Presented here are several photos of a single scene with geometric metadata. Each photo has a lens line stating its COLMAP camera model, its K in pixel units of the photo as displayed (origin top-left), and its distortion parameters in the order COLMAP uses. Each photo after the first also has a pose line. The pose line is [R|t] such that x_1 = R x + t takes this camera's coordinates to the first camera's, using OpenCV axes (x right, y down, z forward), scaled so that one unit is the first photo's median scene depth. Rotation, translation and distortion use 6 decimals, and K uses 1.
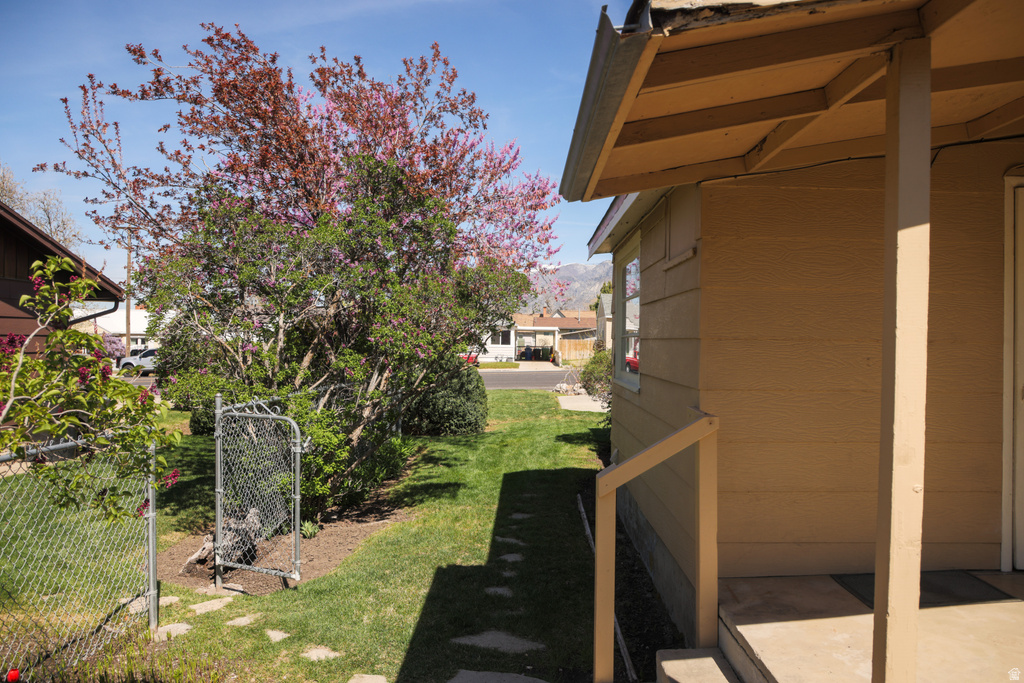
lens RADIAL K [[730.9, 0, 512.0], [0, 730.9, 341.5], [0, 0, 1]] dist [-0.053192, -0.001047]
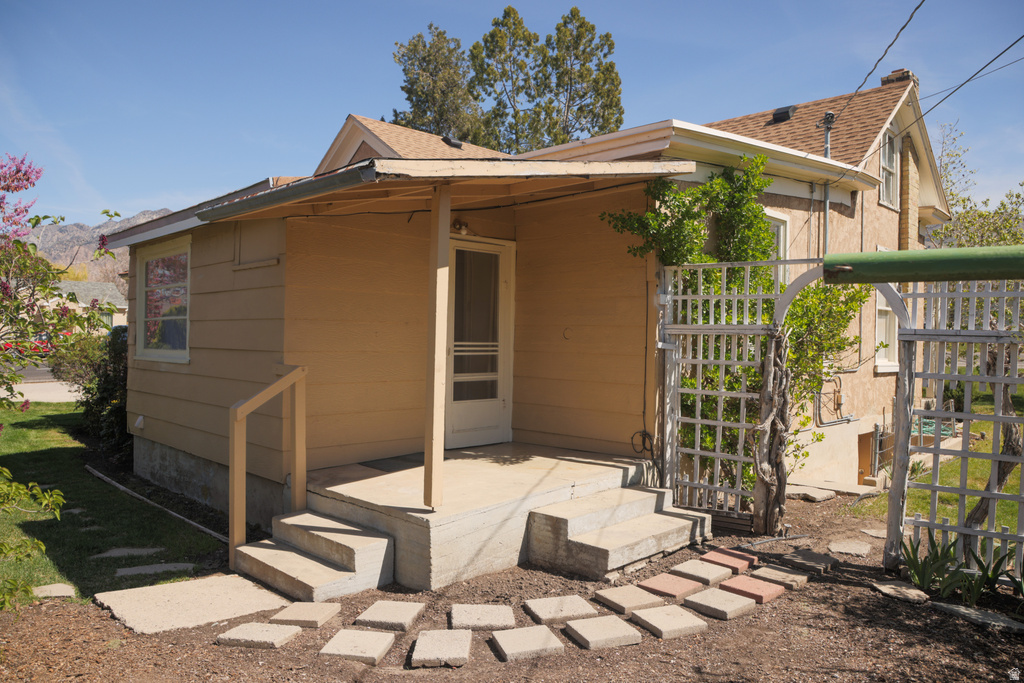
lens RADIAL K [[730.9, 0, 512.0], [0, 730.9, 341.5], [0, 0, 1]] dist [-0.053192, -0.001047]
pose [[0.690044, 0.003548, 0.723759, -0.524476], [-0.008828, 0.999955, 0.003514, 0.035059], [-0.723713, -0.008814, 0.690044, -0.411758]]
